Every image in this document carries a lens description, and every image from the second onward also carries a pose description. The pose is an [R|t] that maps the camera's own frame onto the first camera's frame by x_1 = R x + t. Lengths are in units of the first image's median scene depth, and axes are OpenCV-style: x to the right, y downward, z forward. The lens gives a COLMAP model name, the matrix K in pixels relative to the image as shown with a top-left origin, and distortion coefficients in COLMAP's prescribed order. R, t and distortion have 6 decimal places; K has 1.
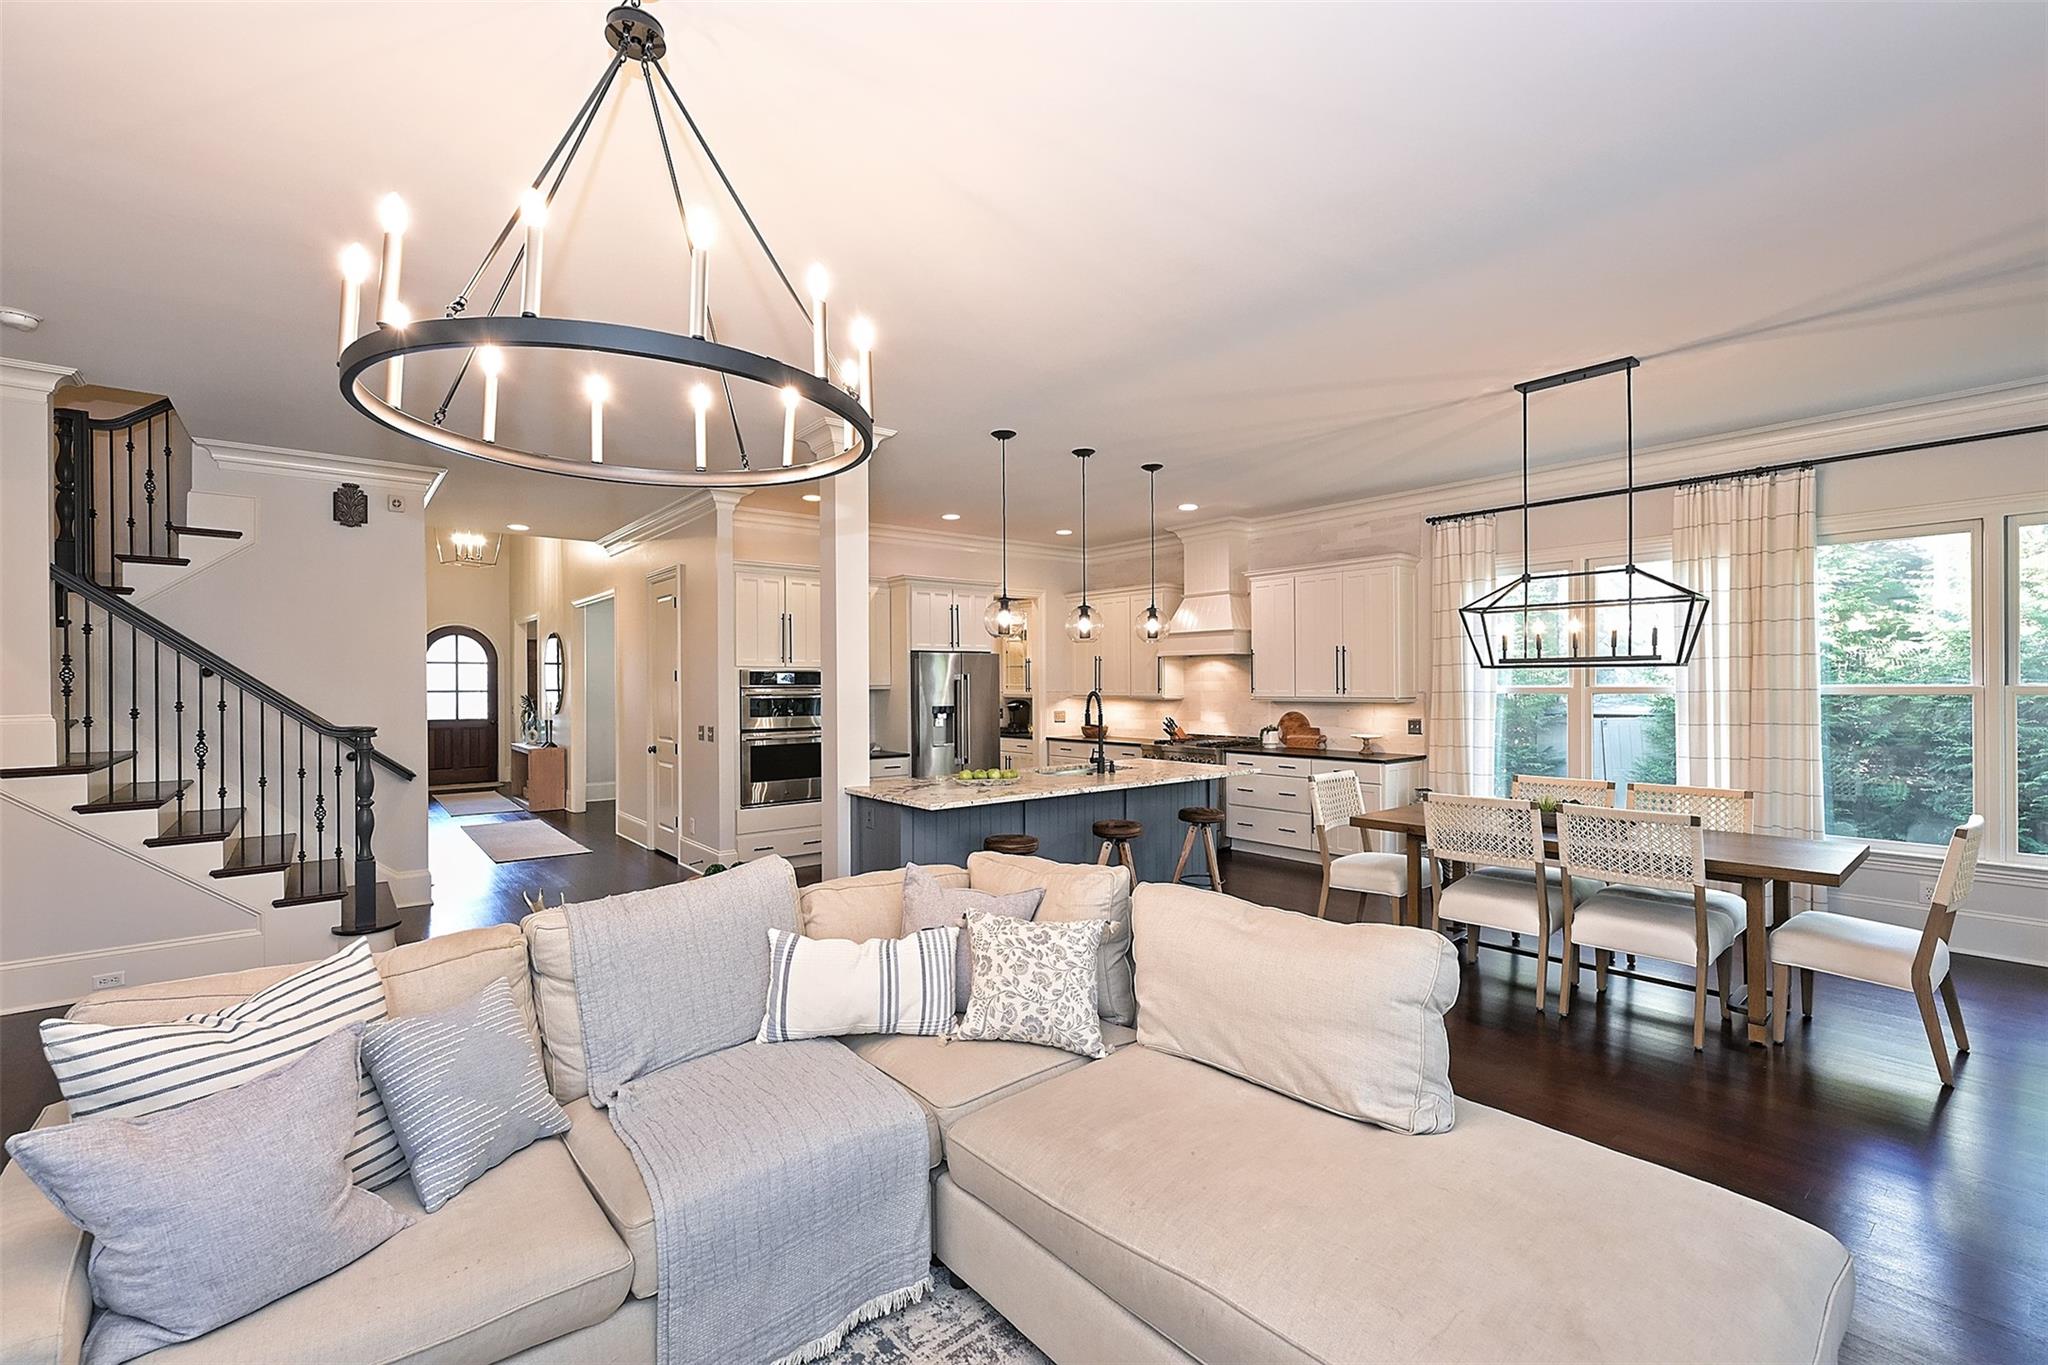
lens RADIAL K [[877.0, 0, 1024.0], [0, 877.0, 682.5], [0, 0, 1]] dist [0.002562, 0.000137]
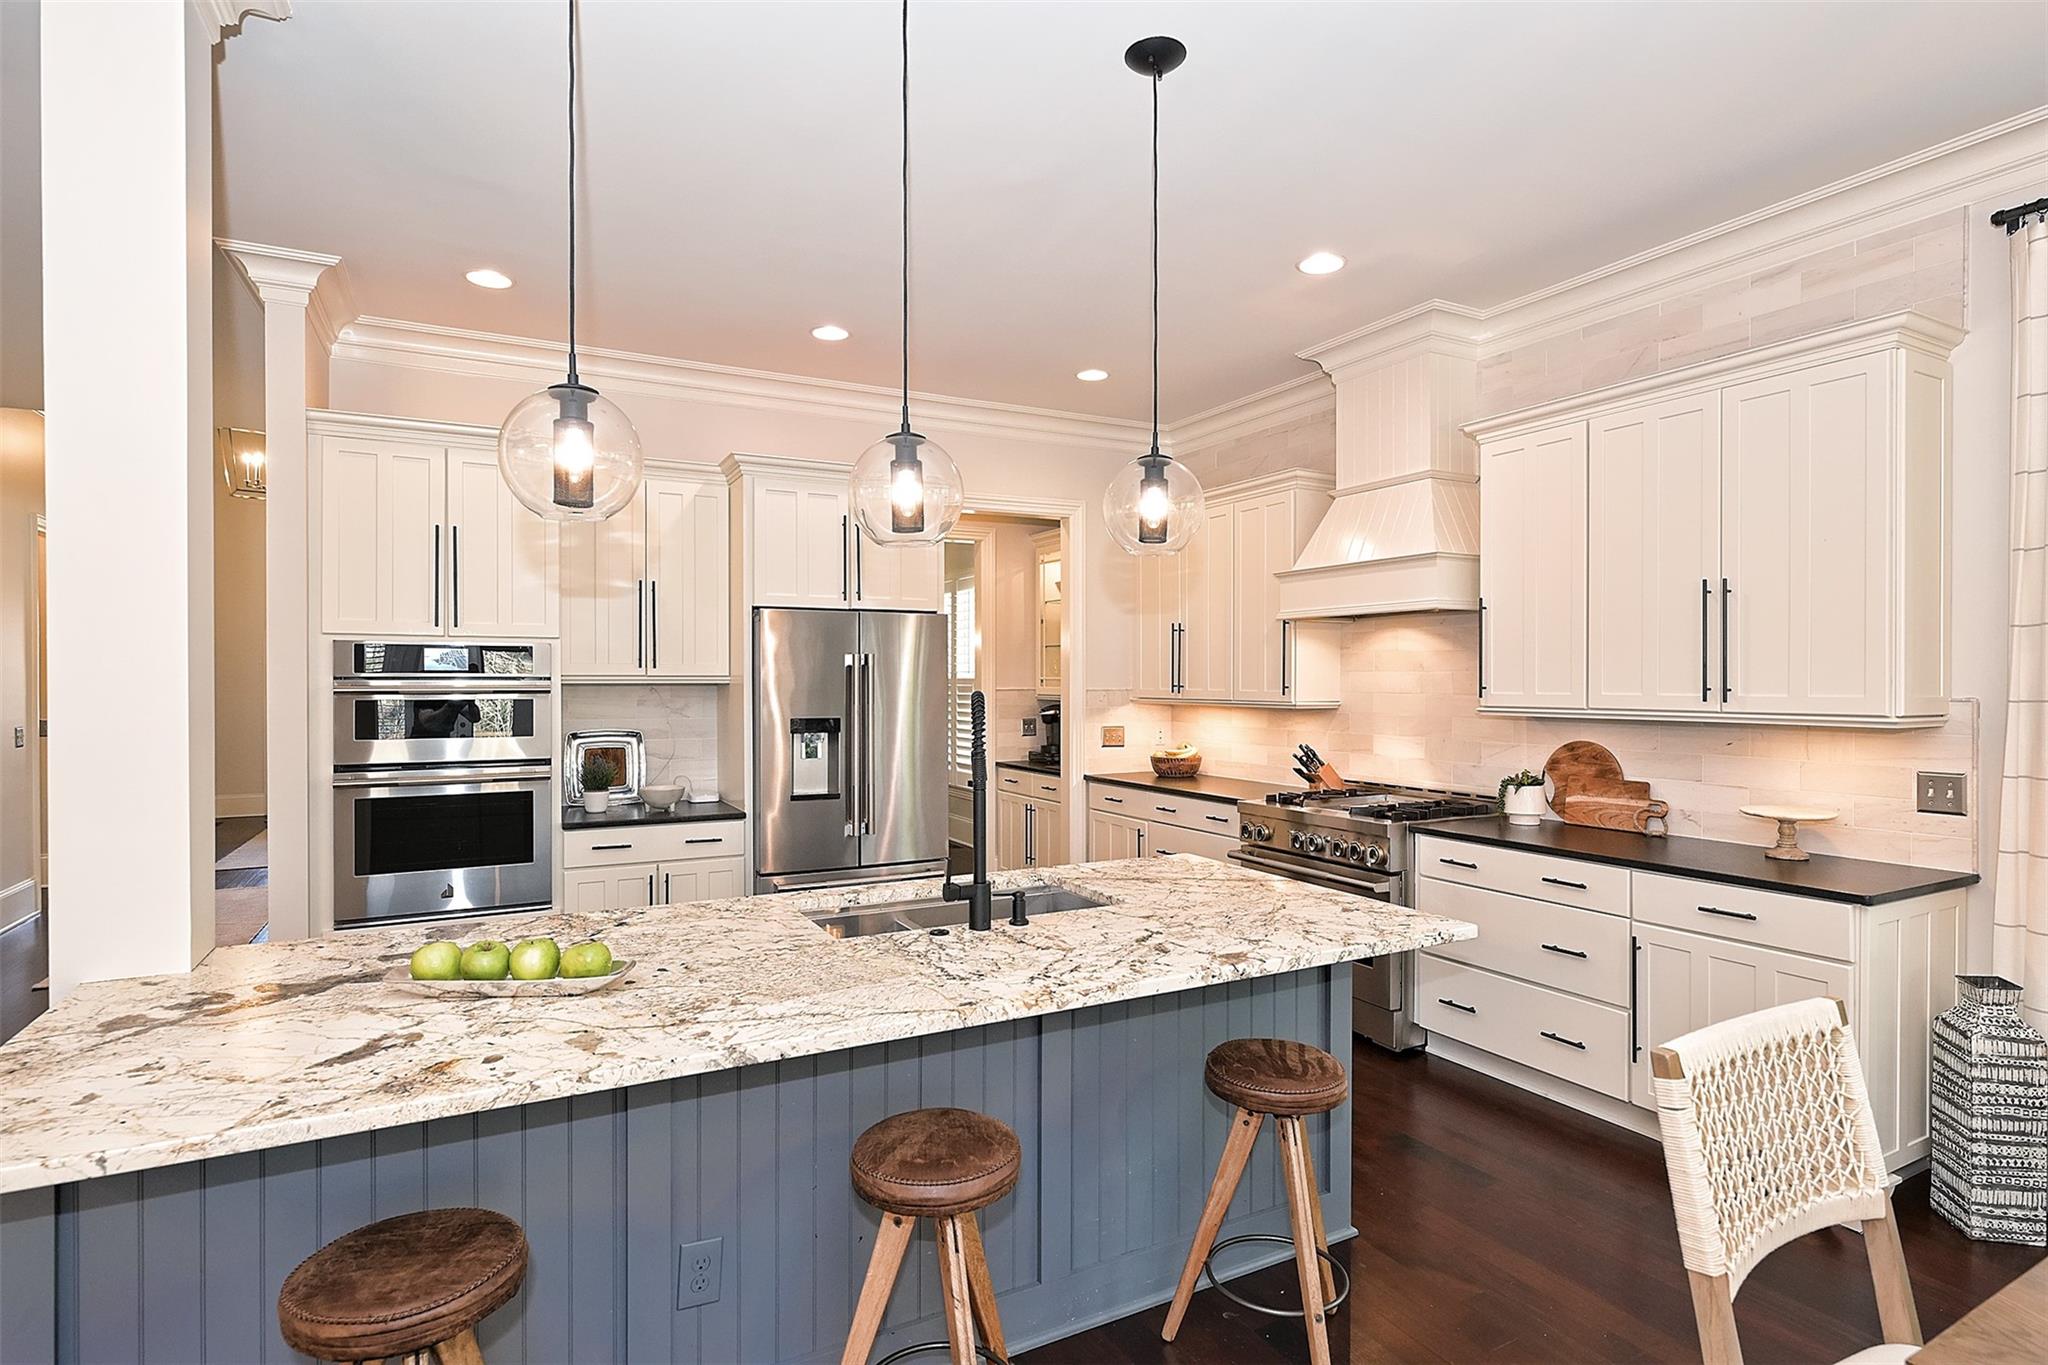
lens RADIAL K [[1025.8, 0, 1028.7], [0, 1025.8, 684.7], [0, 0, 1]] dist [-0.002605, -0.000682]
pose [[0.981329, 0.006969, -0.192211, 0.143933], [-0.005661, 0.999957, 0.007355, 0.003322], [0.192254, -0.006130, 0.981326, 0.477081]]
